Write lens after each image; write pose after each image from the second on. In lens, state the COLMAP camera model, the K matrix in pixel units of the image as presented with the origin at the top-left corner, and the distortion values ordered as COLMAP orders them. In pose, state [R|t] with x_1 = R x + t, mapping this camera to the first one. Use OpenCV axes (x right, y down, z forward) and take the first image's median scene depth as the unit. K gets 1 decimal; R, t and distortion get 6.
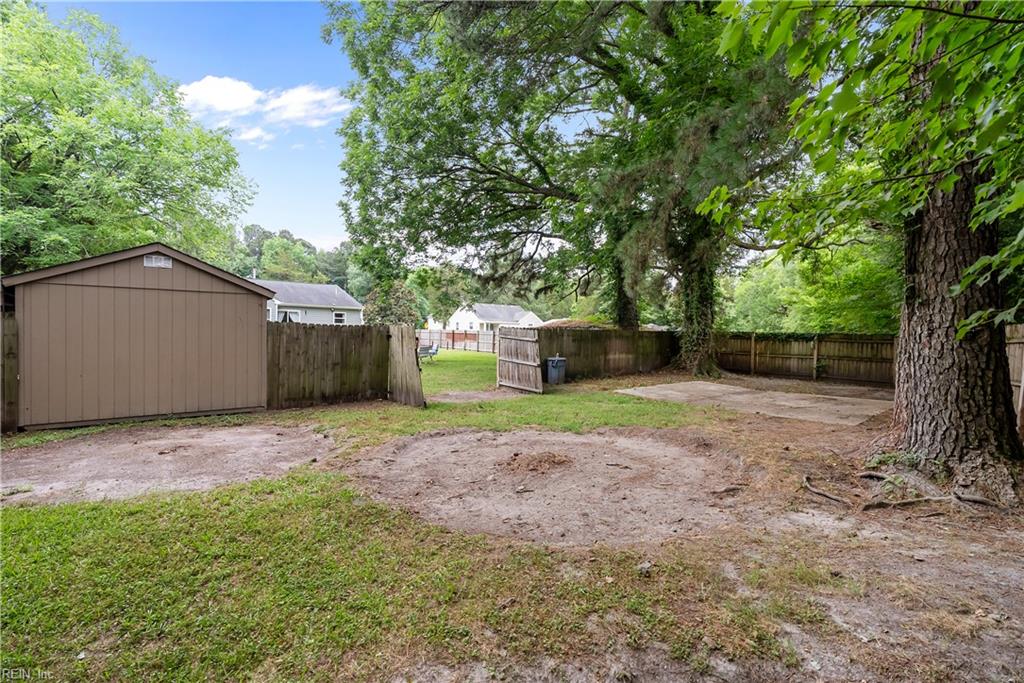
lens RADIAL K [[464.4, 0, 511.1], [0, 464.4, 335.1], [0, 0, 1]] dist [-0.007867, 0.000033]
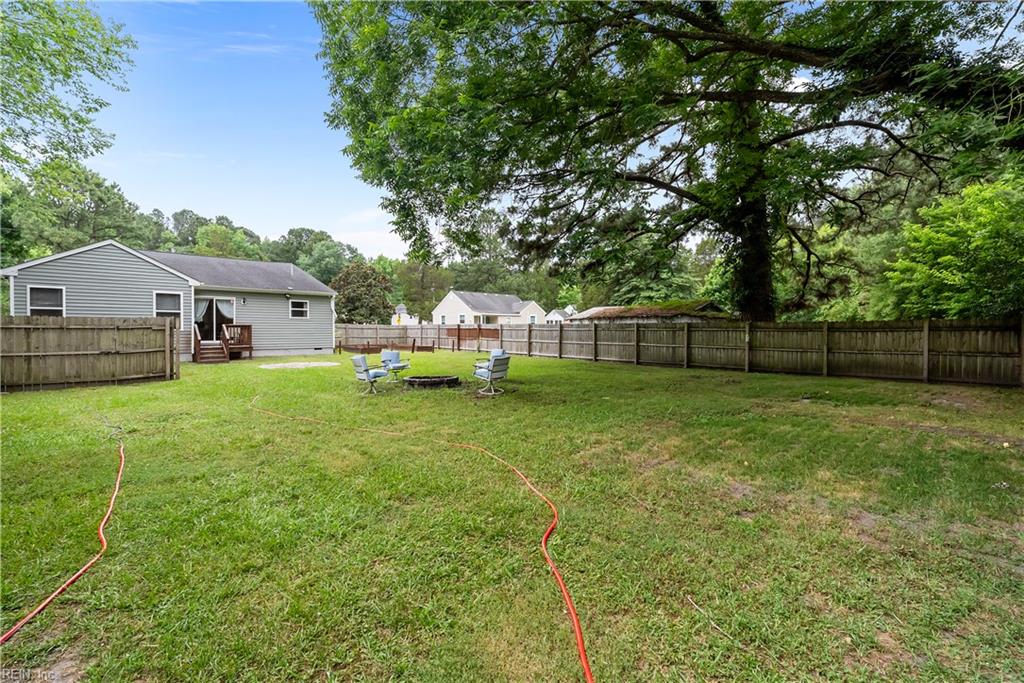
lens RADIAL K [[464.4, 0, 511.1], [0, 464.4, 335.1], [0, 0, 1]] dist [-0.007867, 0.000033]
pose [[0.995369, -0.020726, 0.093870, -0.080633], [0.019578, 0.999722, 0.013135, -0.001766], [-0.094117, -0.011237, 0.995498, 0.192406]]
